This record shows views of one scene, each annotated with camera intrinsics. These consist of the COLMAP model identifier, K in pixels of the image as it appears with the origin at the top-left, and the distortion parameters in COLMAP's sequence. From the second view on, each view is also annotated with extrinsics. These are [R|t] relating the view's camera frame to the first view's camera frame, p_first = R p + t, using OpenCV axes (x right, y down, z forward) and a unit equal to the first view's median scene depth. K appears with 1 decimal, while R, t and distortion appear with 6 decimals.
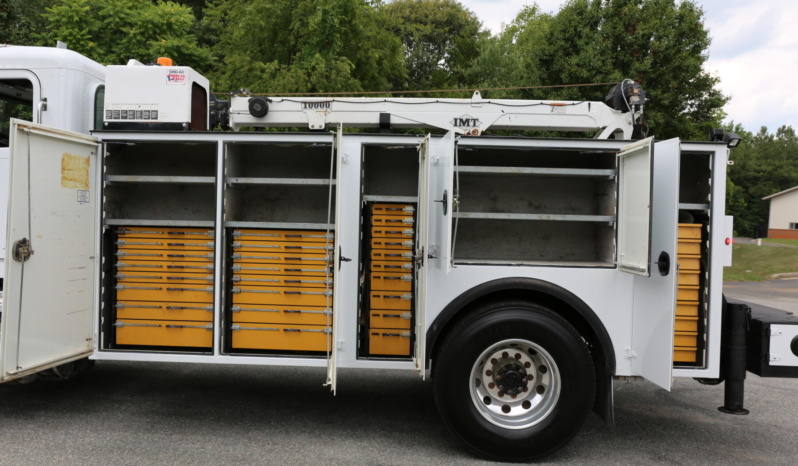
lens RADIAL K [[662.0, 0, 397.7], [0, 662.0, 230.3], [0, 0, 1]] dist [-0.093971, 0.146481]
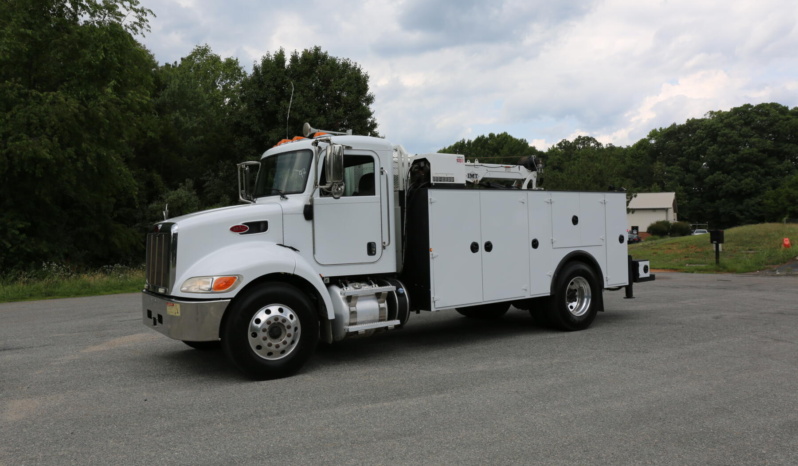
lens RADIAL K [[609.5, 0, 399.0], [0, 609.5, 233.0], [0, 0, 1]] dist [-0.085169, 0.088803]
pose [[0.794611, -0.050796, 0.604991, -1.526022], [0.058256, 0.998275, 0.007303, -0.040250], [-0.604318, 0.029441, 0.796199, -0.310648]]
